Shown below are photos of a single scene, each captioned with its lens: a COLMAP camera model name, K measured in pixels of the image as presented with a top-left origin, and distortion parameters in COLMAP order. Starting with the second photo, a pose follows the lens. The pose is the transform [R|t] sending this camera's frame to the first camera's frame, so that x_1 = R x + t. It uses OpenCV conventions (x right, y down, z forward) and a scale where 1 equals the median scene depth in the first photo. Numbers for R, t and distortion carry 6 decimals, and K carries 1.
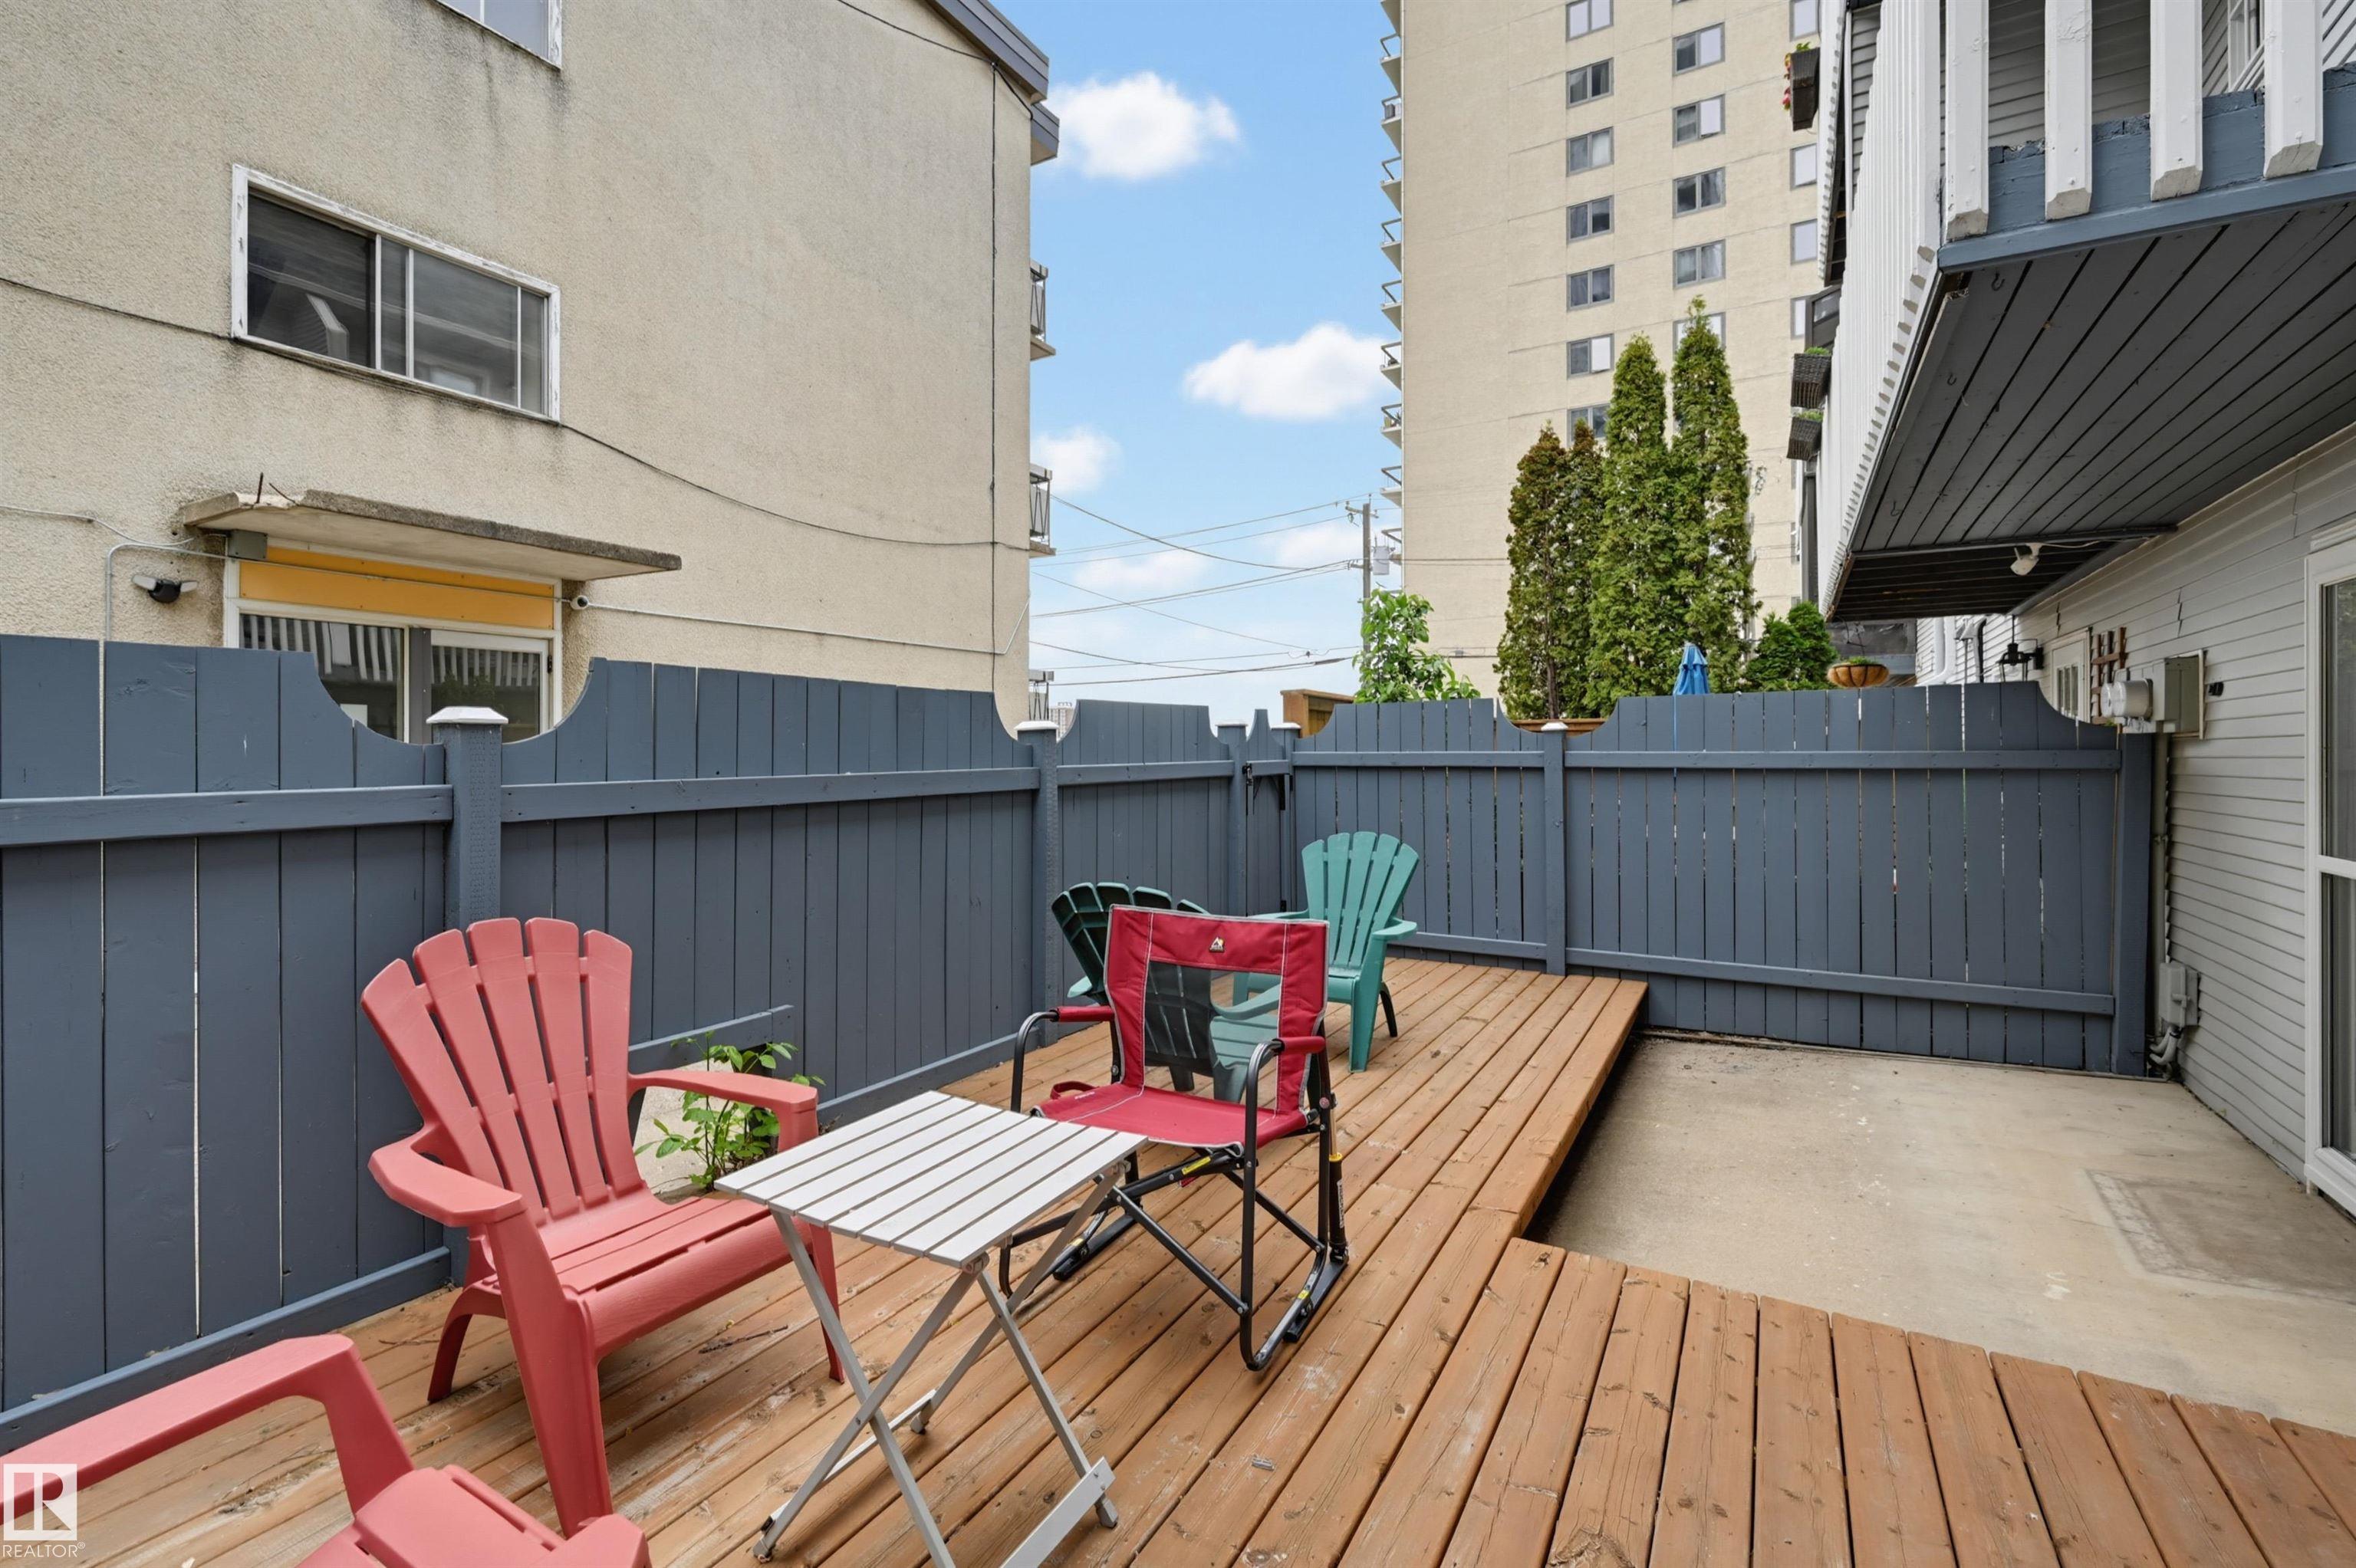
lens RADIAL K [[1047.2, 0, 1125.3], [0, 1047.2, 756.9], [0, 0, 1]] dist [0.004897, -0.000347]
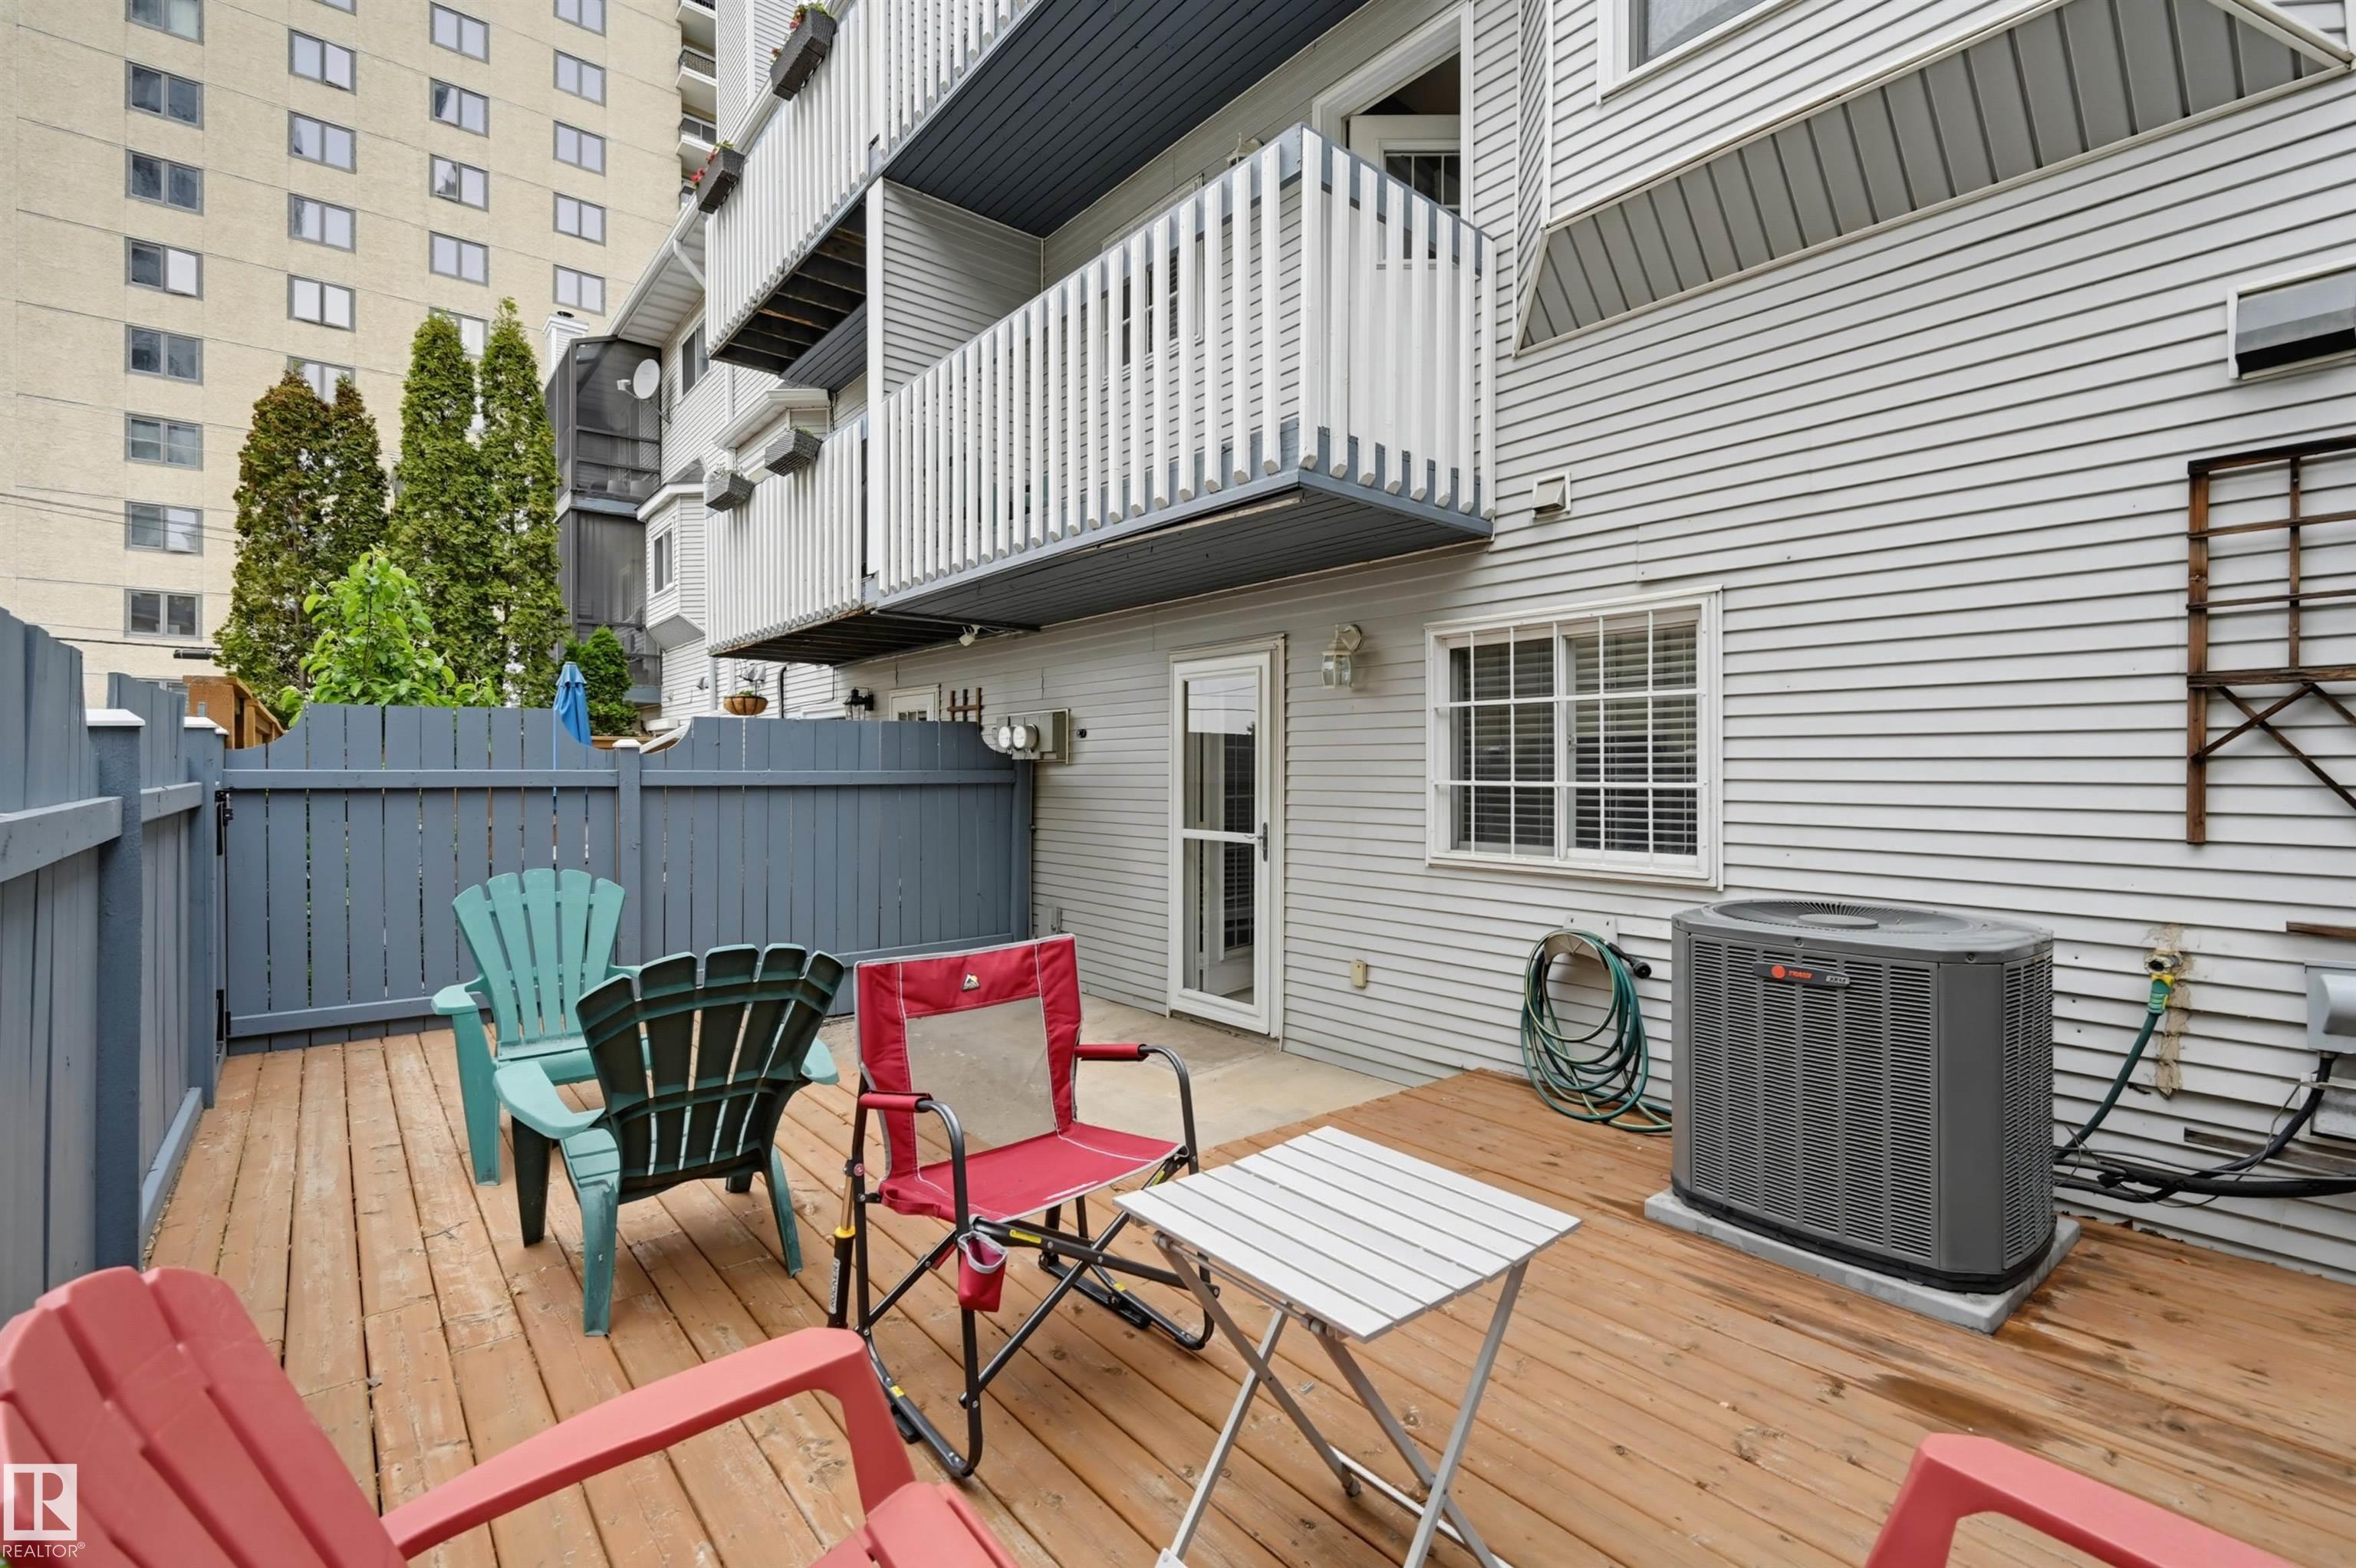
lens RADIAL K [[1042.1, 0, 1153.1], [0, 1042.1, 773.2], [0, 0, 1]] dist [0.002921, 0.000683]
pose [[0.332328, 0.000475, 0.943164, -0.374582], [0.002241, 0.999997, -0.001293, -0.000026], [-0.943161, 0.002543, 0.332326, 0.289905]]
